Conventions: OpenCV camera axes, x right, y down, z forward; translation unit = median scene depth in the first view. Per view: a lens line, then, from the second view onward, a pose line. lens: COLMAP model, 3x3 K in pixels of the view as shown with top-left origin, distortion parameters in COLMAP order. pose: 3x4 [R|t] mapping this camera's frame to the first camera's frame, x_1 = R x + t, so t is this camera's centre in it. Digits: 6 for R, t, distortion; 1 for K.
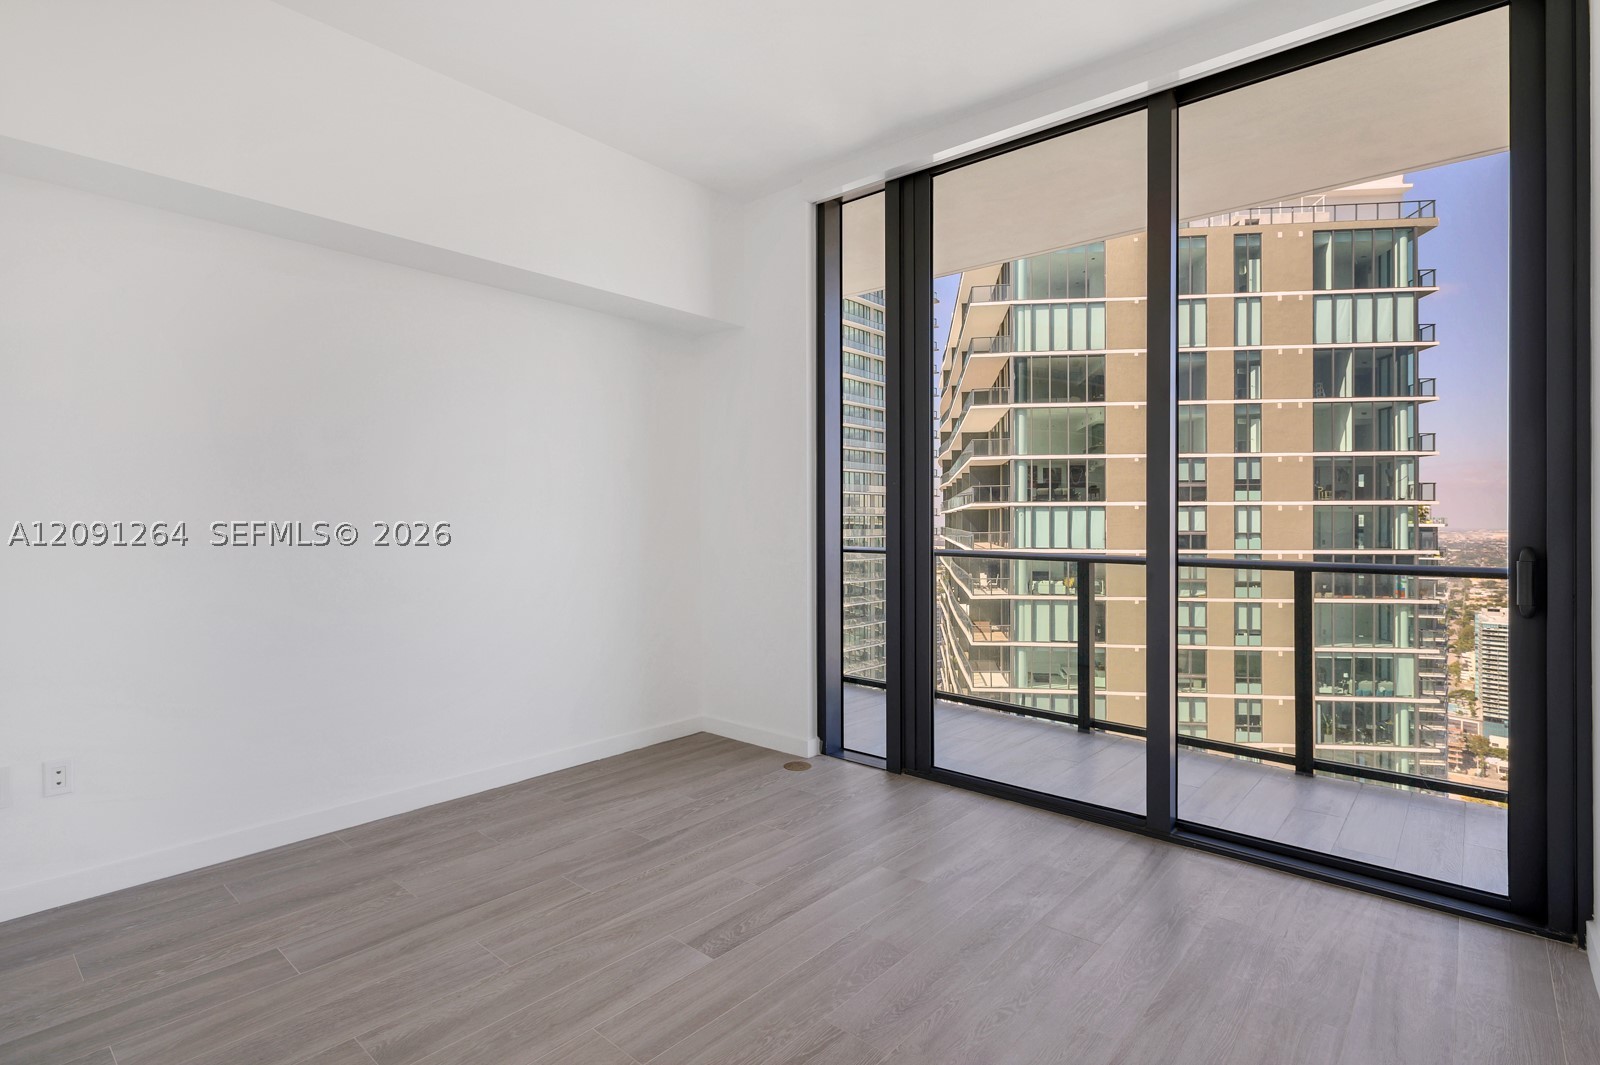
lens RADIAL K [[792.0, 0, 796.8], [0, 792.0, 532.1], [0, 0, 1]] dist [-0.012171, 0.000814]
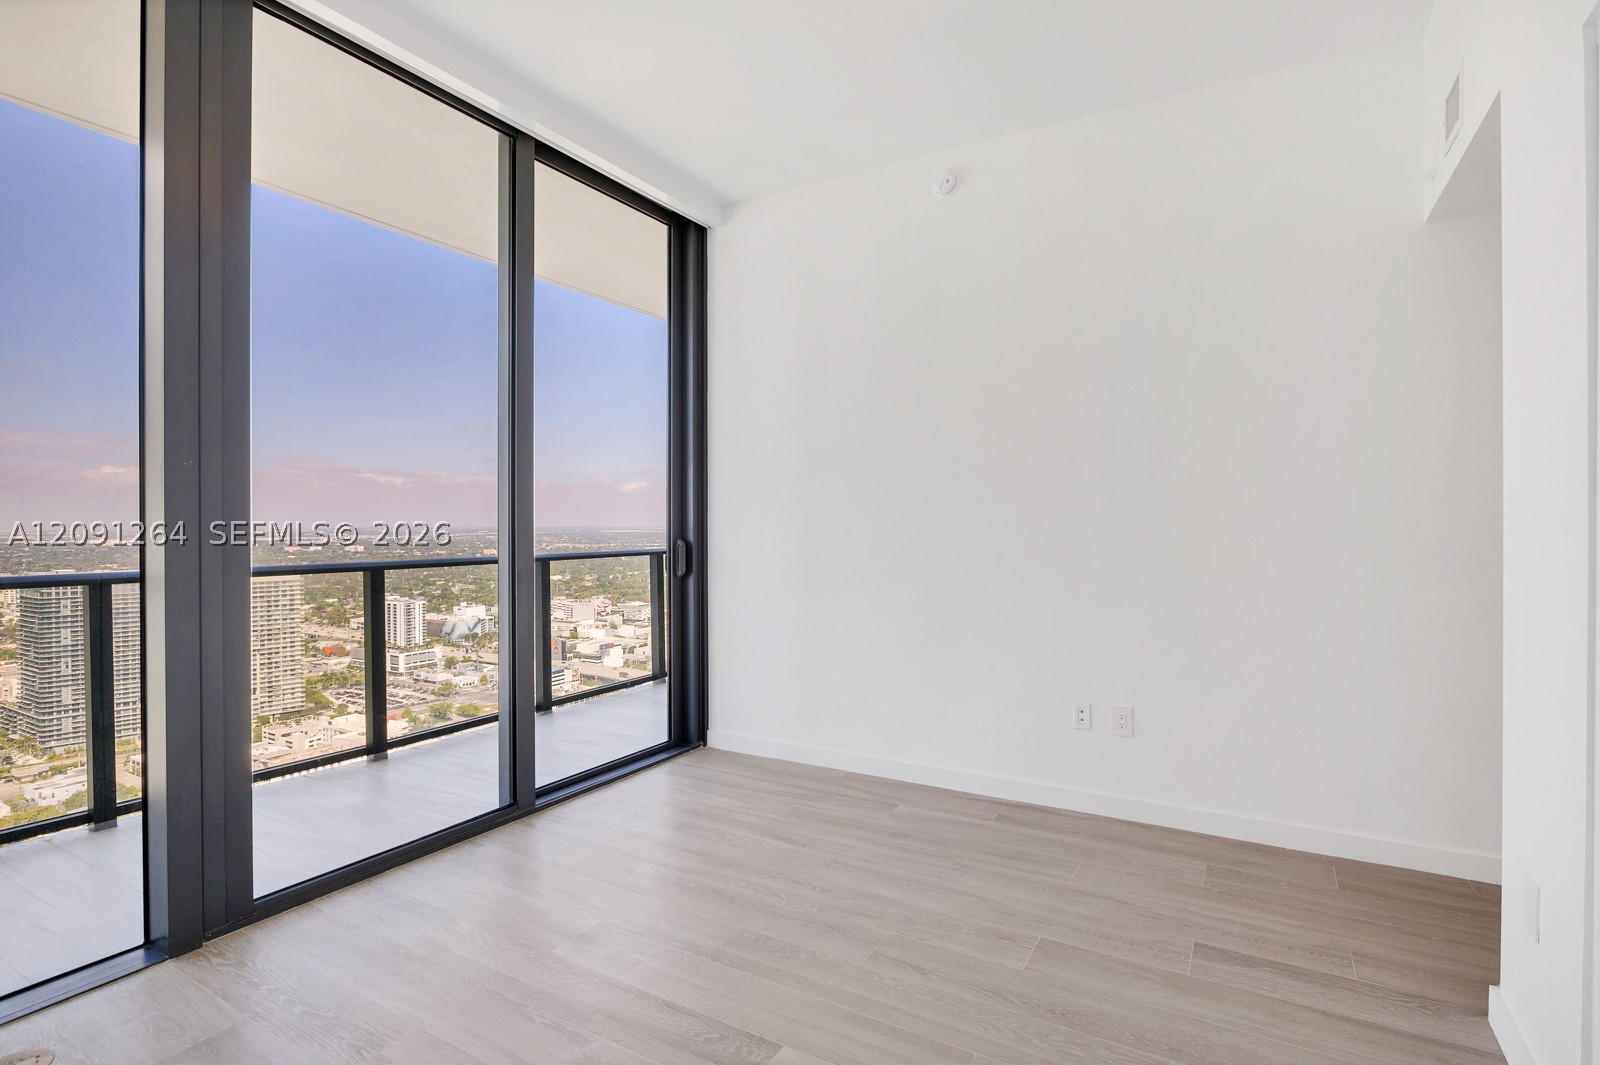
lens RADIAL K [[792.0, 0, 792.2], [0, 792.0, 533.9], [0, 0, 1]] dist [-0.012171, 0.000814]
pose [[-0.191615, -0.016730, 0.981328, -0.675270], [0.013518, 0.999715, 0.019683, -0.018575], [-0.981377, 0.017037, -0.191334, 0.831923]]
